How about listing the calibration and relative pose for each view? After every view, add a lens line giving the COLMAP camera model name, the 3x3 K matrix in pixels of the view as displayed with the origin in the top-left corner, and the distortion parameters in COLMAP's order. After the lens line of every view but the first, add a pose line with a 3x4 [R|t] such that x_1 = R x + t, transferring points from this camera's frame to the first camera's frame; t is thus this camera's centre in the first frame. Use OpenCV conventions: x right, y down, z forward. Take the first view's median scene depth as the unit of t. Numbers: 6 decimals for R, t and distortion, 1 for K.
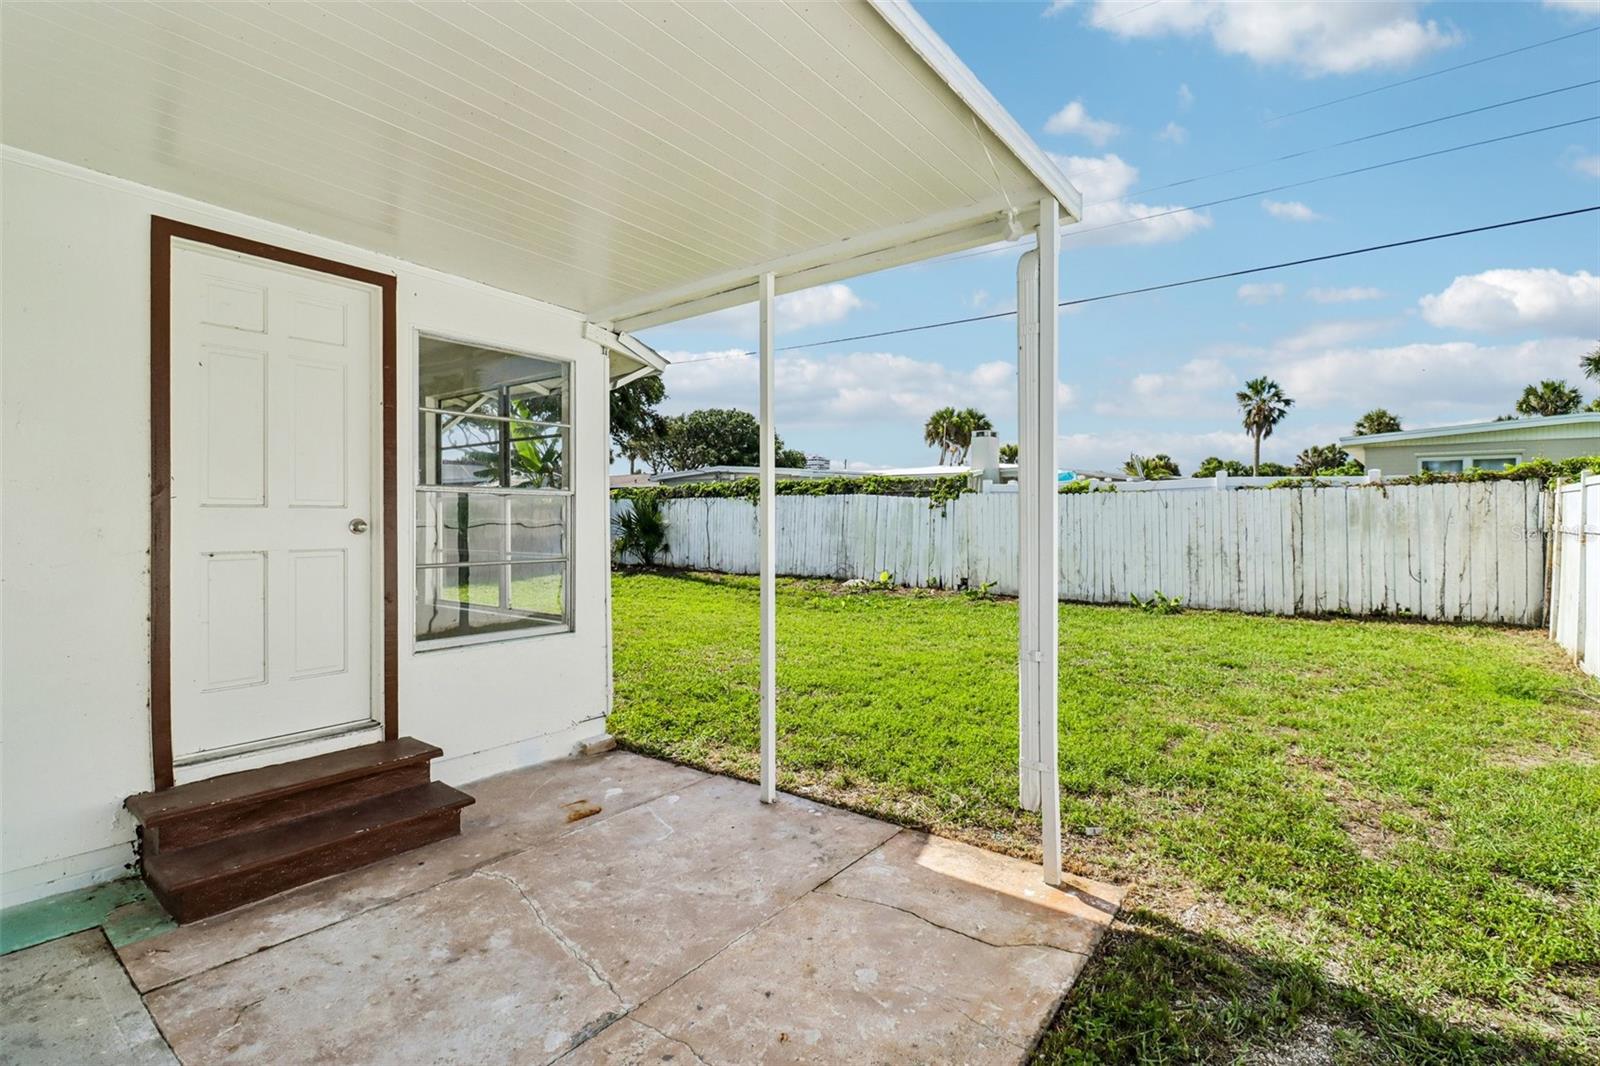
lens RADIAL K [[754.3, 0, 799.4], [0, 754.3, 525.9], [0, 0, 1]] dist [-0.004648, -0.011430]
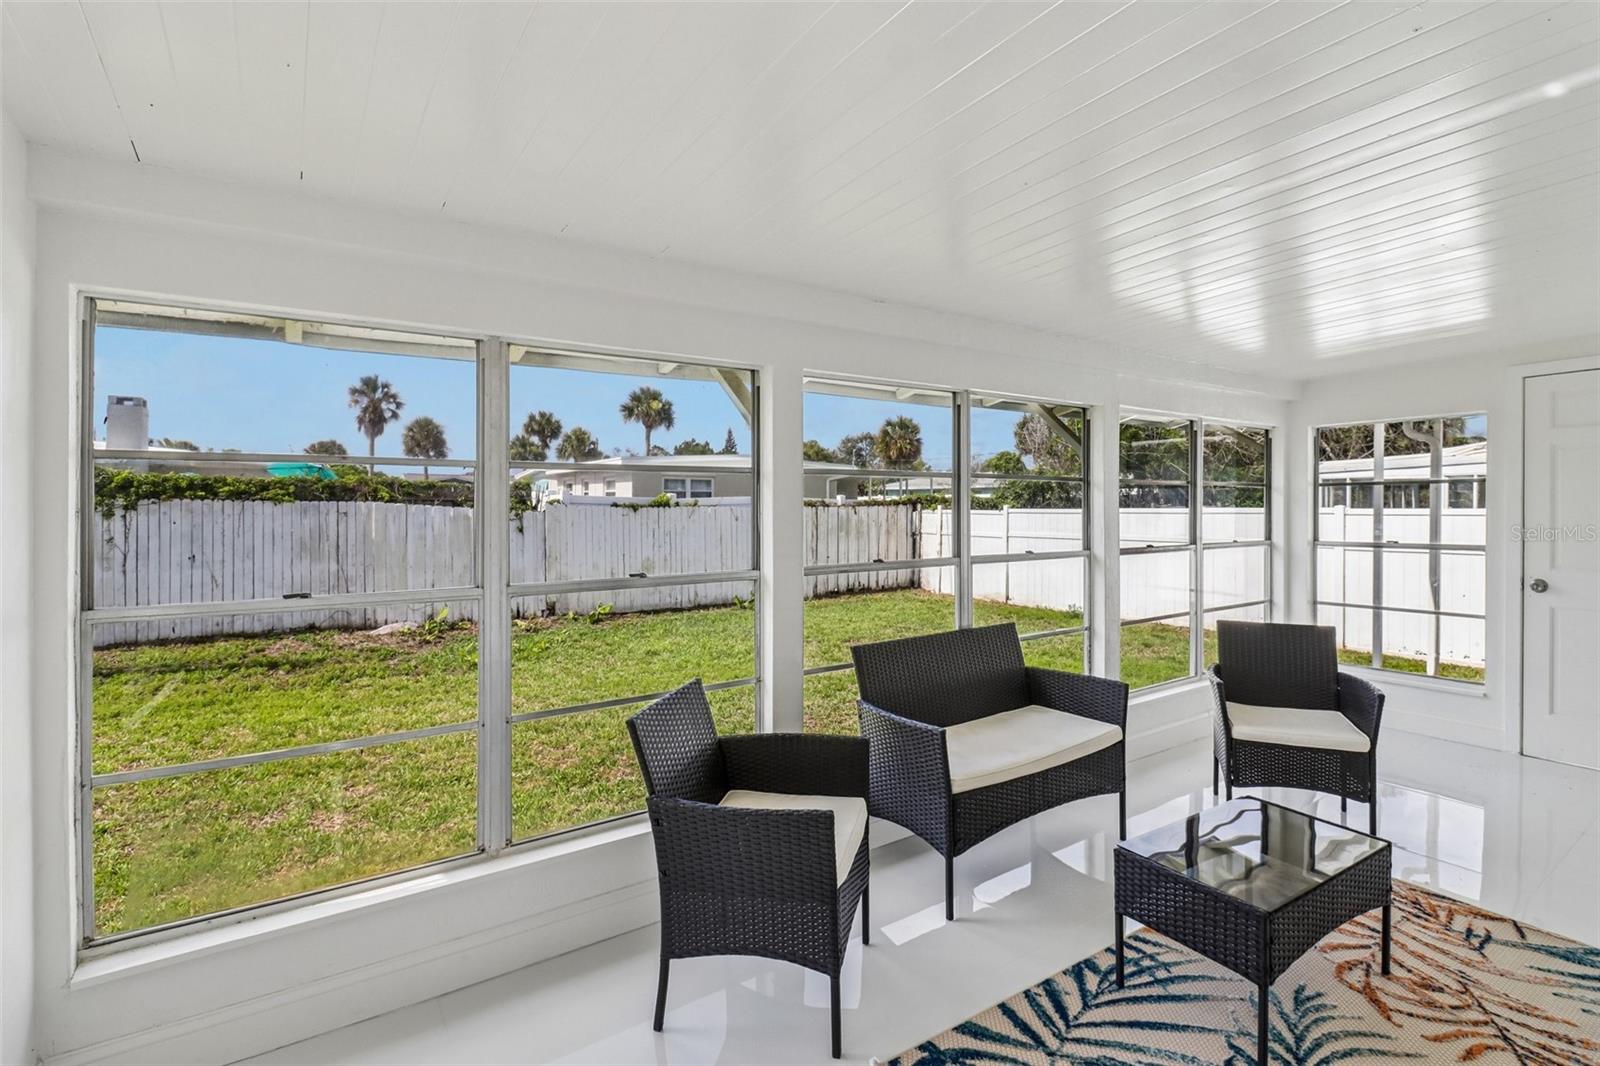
lens RADIAL K [[754.3, 0, 802.5], [0, 754.3, 521.0], [0, 0, 1]] dist [-0.004648, -0.011430]
pose [[0.298513, -0.016482, 0.954263, -0.440257], [0.011764, 0.999838, 0.013589, -0.027531], [-0.954333, 0.007170, 0.298658, 0.384790]]
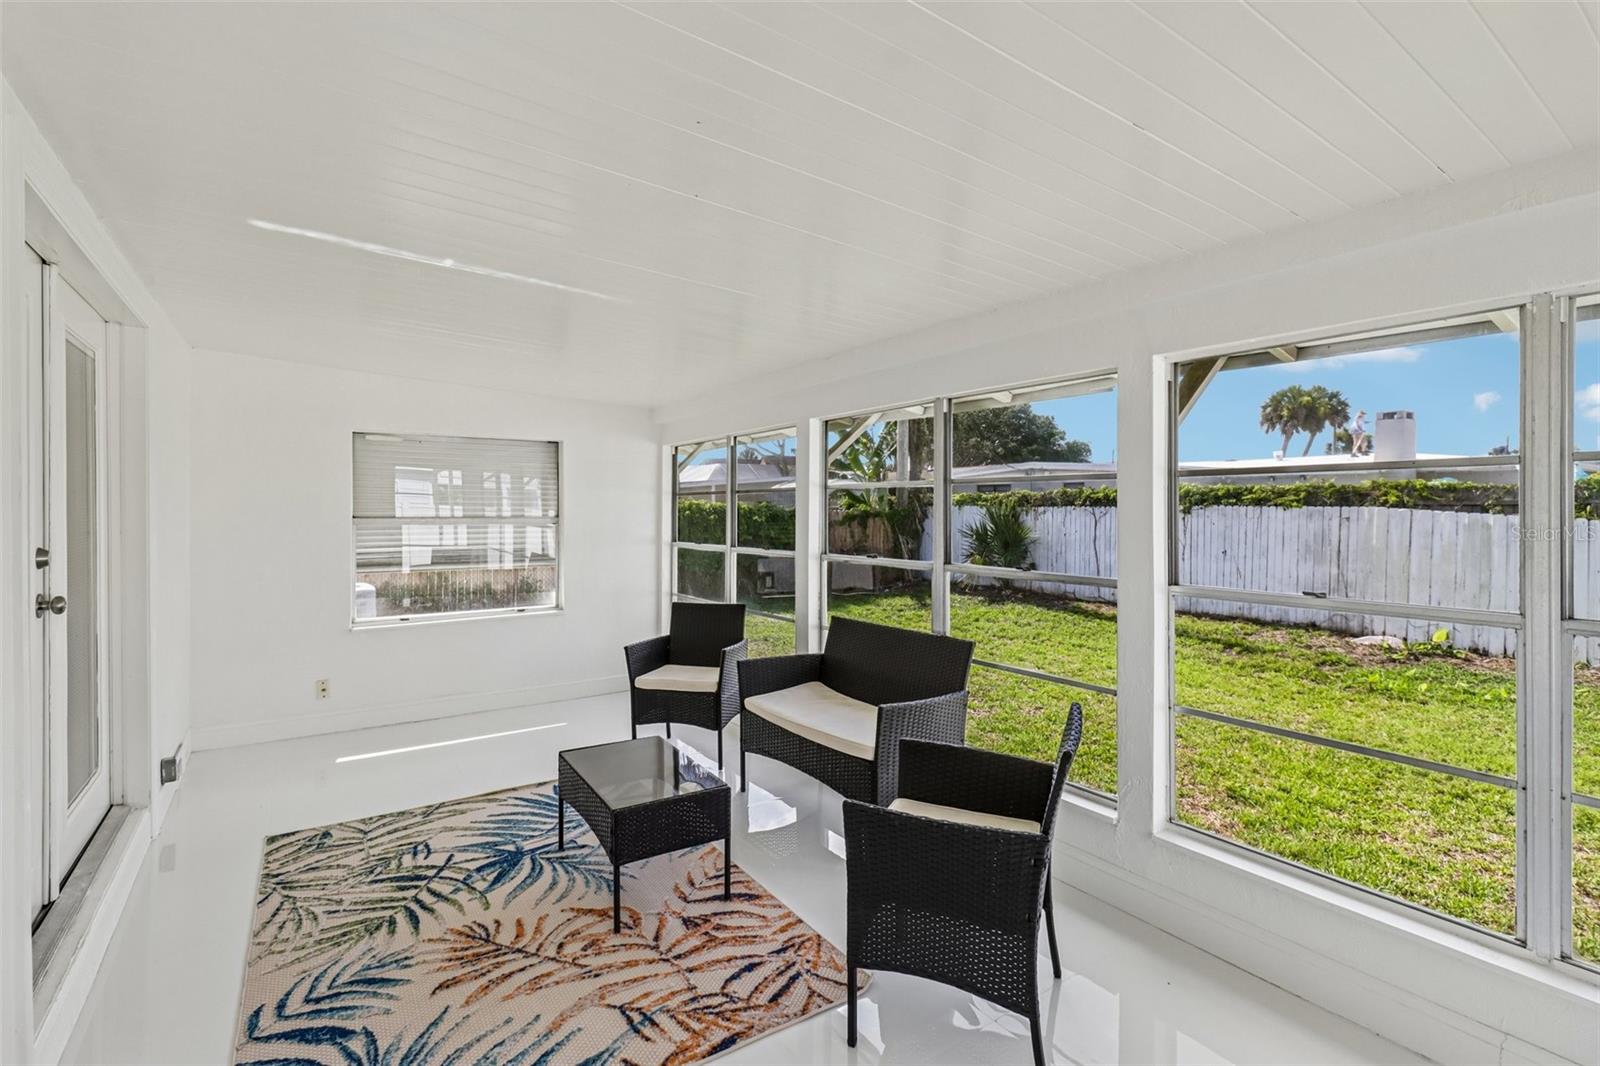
lens RADIAL K [[754.3, 0, 794.1], [0, 754.3, 503.5], [0, 0, 1]] dist [-0.004648, -0.011430]
pose [[0.949126, 0.003787, -0.314874, -0.191143], [-0.009909, 0.999792, -0.017846, -0.026728], [0.314741, 0.020058, 0.948966, 0.182367]]
